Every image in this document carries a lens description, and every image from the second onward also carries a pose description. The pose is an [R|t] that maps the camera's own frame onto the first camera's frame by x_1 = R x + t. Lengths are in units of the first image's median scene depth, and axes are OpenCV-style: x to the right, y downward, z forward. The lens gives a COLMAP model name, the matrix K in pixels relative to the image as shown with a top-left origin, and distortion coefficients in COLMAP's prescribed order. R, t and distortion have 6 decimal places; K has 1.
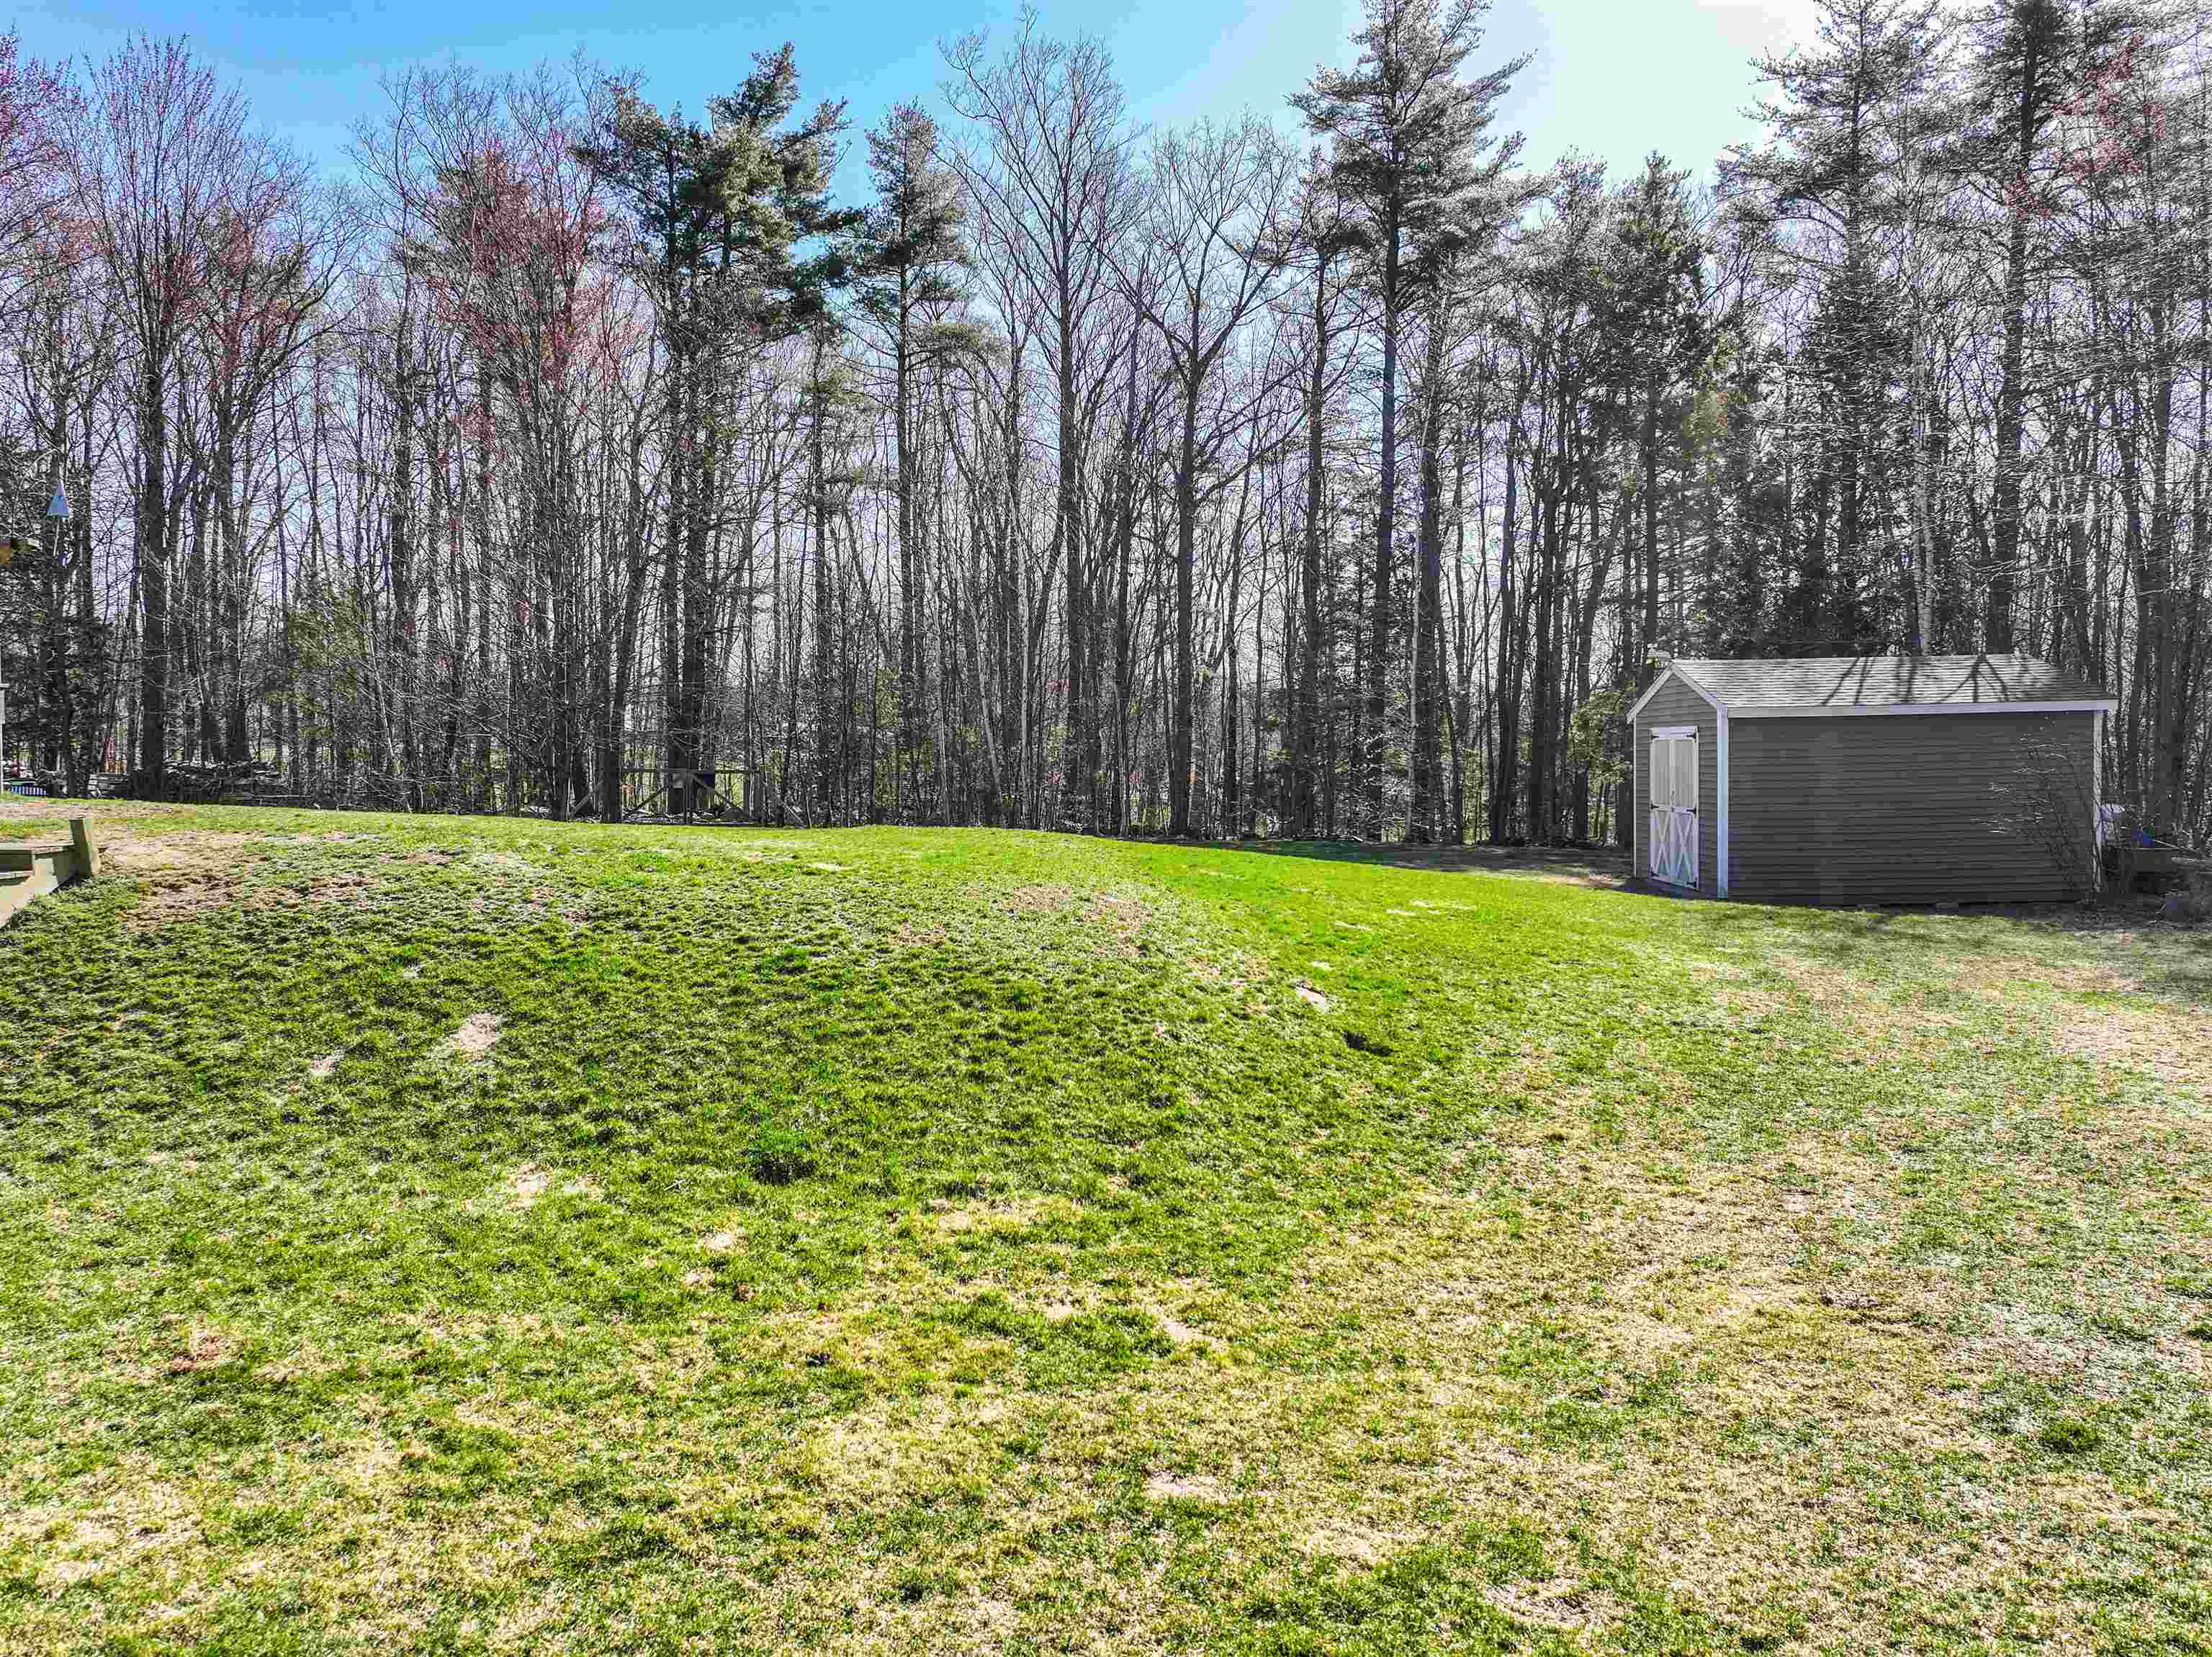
lens RADIAL K [[1579.4, 0, 1070.6], [0, 1579.4, 804.5], [0, 0, 1]] dist [-0.005082, 0.044485]
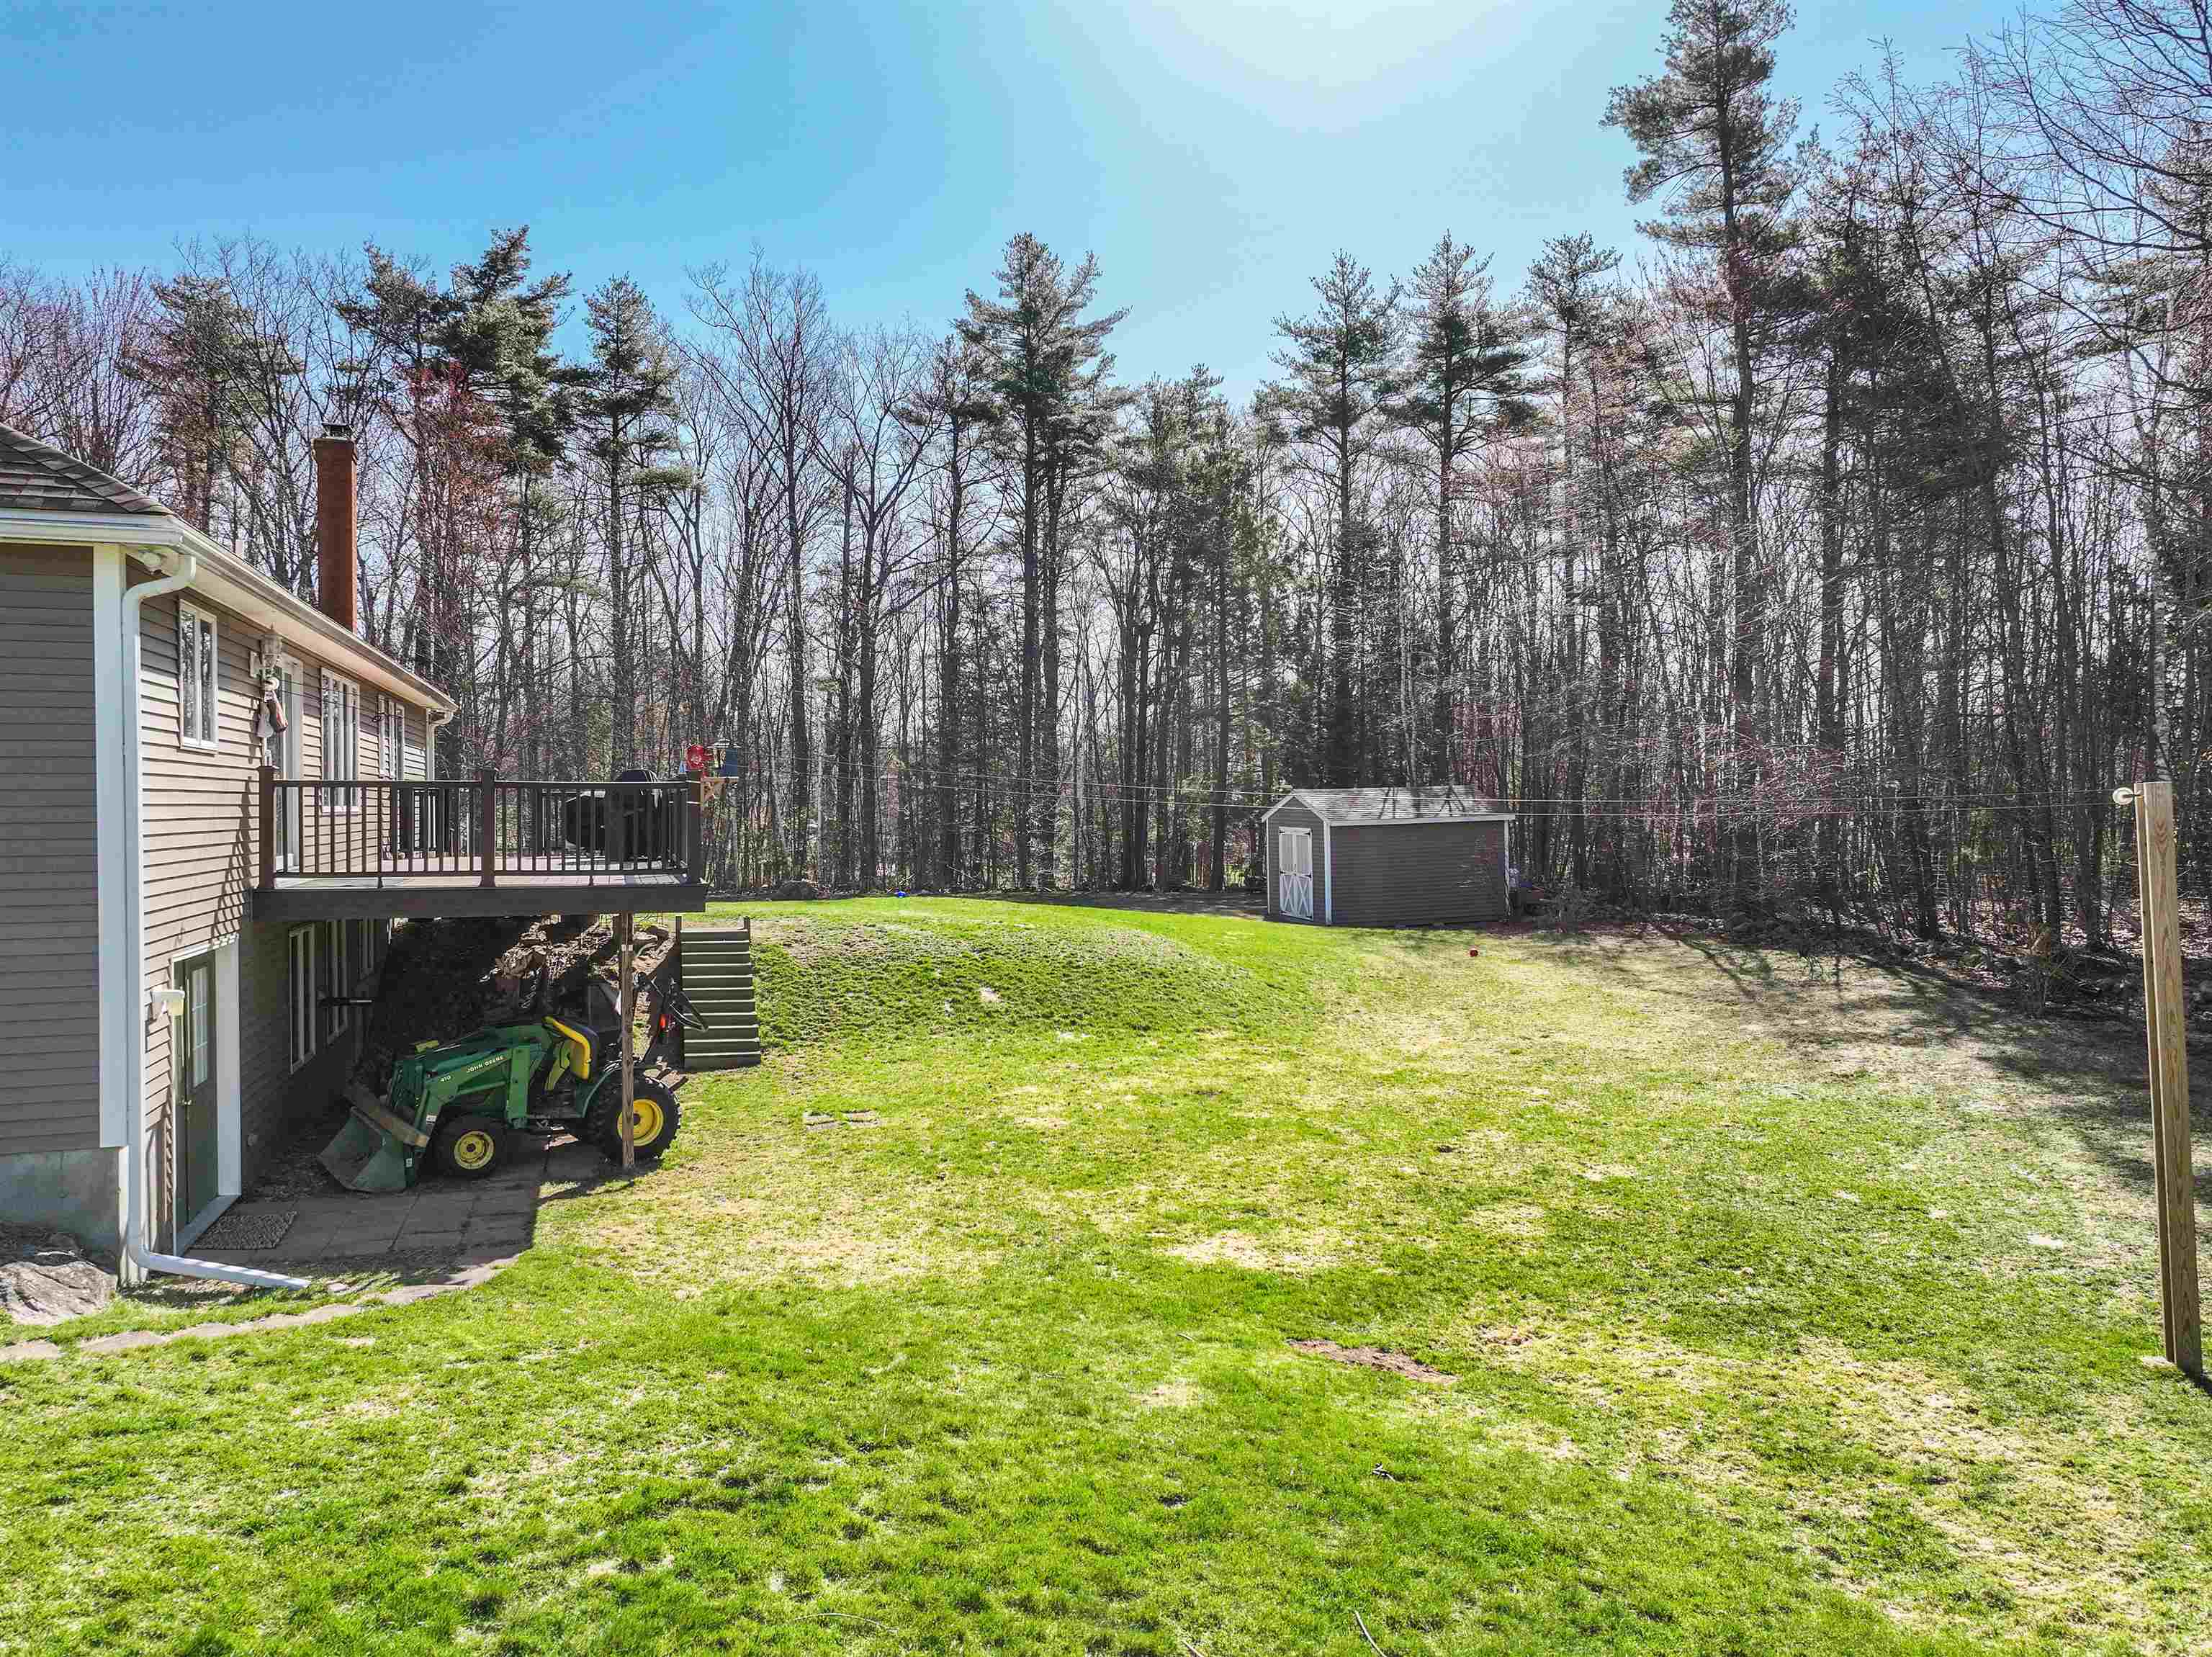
lens RADIAL K [[1555.6, 0, 1051.4], [0, 1555.6, 831.9], [0, 0, 1]] dist [0.186260, -0.000191]
pose [[0.953942, -0.026096, 0.298855, -0.190981], [0.026265, 0.999649, 0.003454, -0.027389], [-0.298840, 0.004555, 0.954292, -0.280663]]
